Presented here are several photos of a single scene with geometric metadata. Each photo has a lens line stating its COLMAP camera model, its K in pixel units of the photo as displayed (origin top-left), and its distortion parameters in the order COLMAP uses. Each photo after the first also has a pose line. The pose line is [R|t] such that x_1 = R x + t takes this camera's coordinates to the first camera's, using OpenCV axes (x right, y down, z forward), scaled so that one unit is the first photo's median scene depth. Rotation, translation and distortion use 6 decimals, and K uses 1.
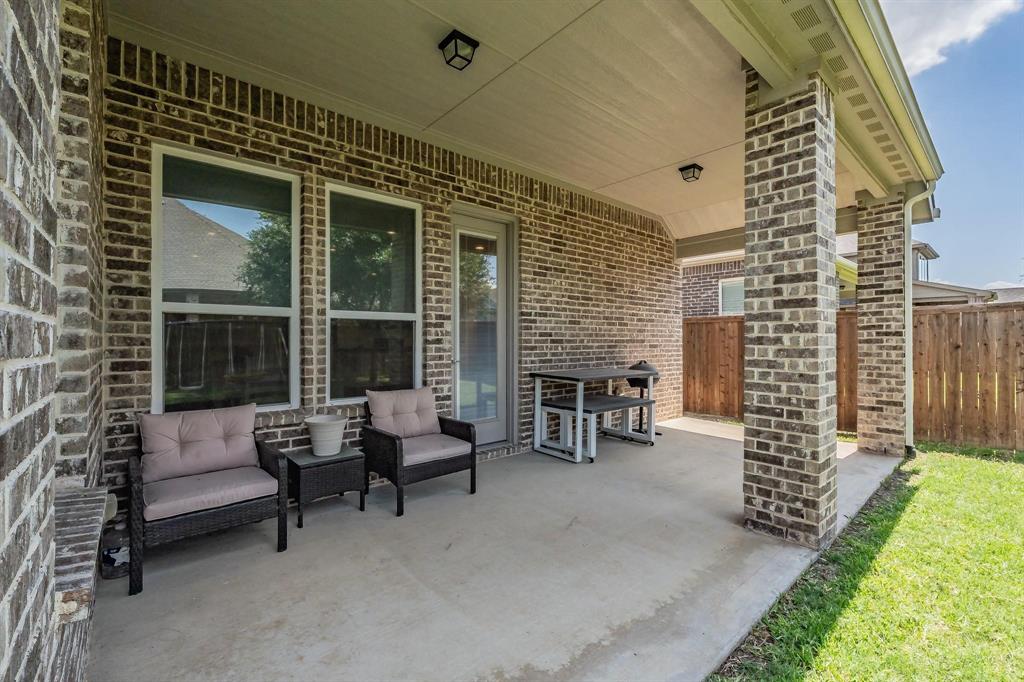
lens RADIAL K [[438.9, 0, 509.0], [0, 438.9, 342.2], [0, 0, 1]] dist [0.000604, 0.000058]
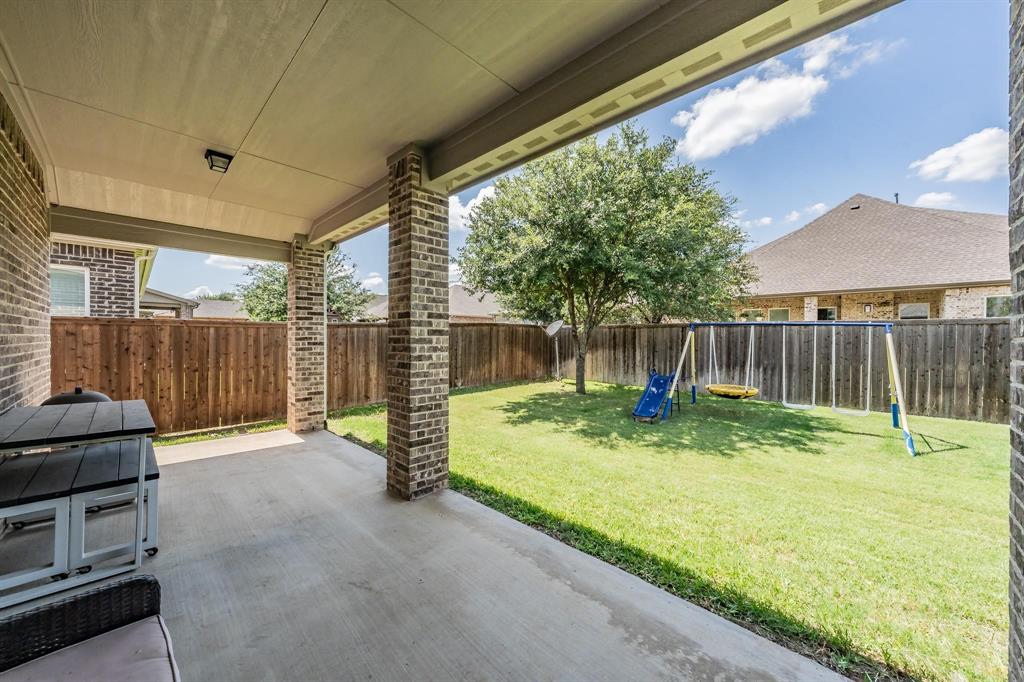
lens RADIAL K [[366.8, 0, 512.0], [0, 366.8, 341.0], [0, 0, 1]] dist [-0.000331, -0.000055]
pose [[-0.087111, -0.009267, 0.996155, -0.477450], [-0.003119, 0.999954, 0.009030, -0.054682], [-0.996194, -0.002320, -0.087136, 0.652834]]
